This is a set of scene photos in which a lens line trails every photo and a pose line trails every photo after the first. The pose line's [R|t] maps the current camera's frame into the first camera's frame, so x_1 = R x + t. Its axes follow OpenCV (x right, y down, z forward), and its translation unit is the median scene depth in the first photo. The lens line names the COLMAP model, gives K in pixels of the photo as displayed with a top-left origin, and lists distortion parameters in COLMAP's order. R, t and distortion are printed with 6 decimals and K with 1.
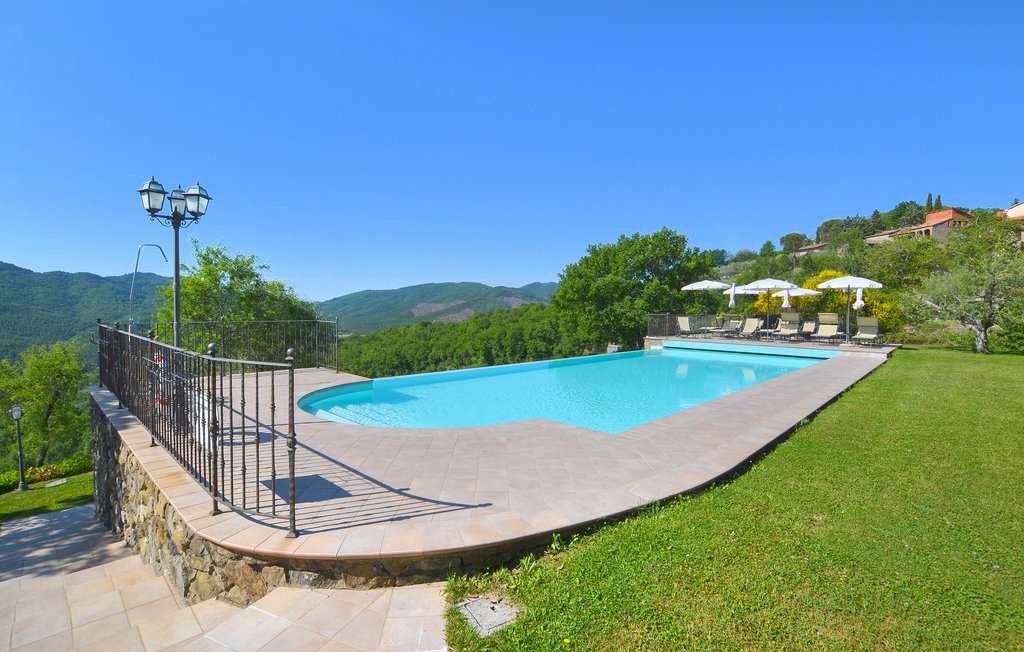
lens RADIAL K [[489.0, 0, 489.6], [0, 489.0, 327.1], [0, 0, 1]] dist [0.006343, 0.000793]
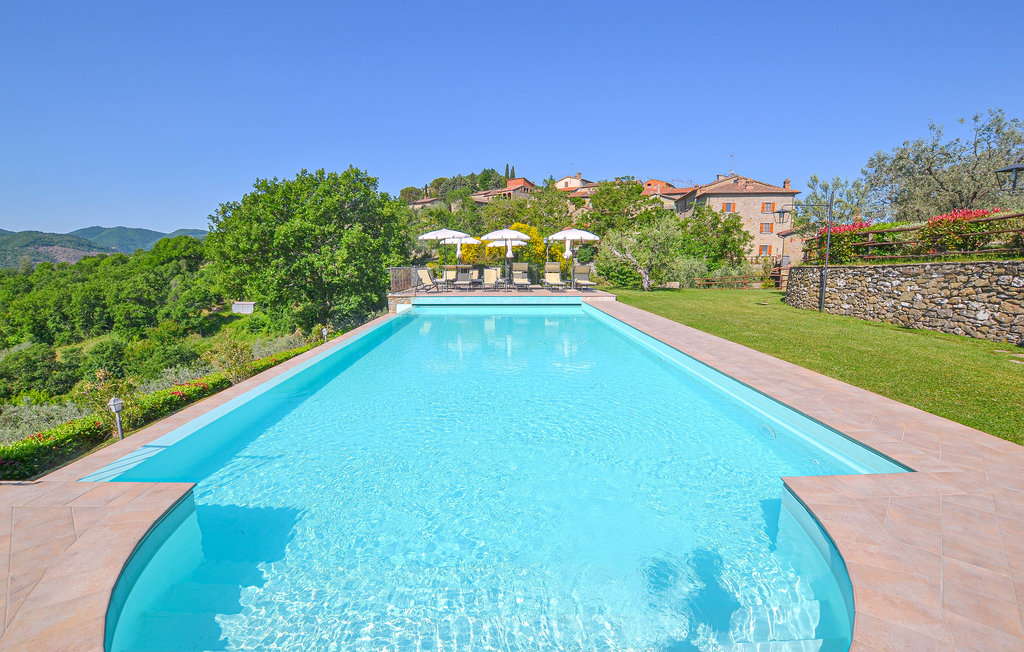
lens RADIAL K [[480.4, 0, 508.0], [0, 480.4, 333.8], [0, 0, 1]] dist [-0.014383, 0.000475]
pose [[0.689692, -0.131004, 0.712154, -0.085260], [0.043632, 0.989230, 0.139717, -0.012572], [-0.722787, -0.065289, 0.687980, 0.164724]]
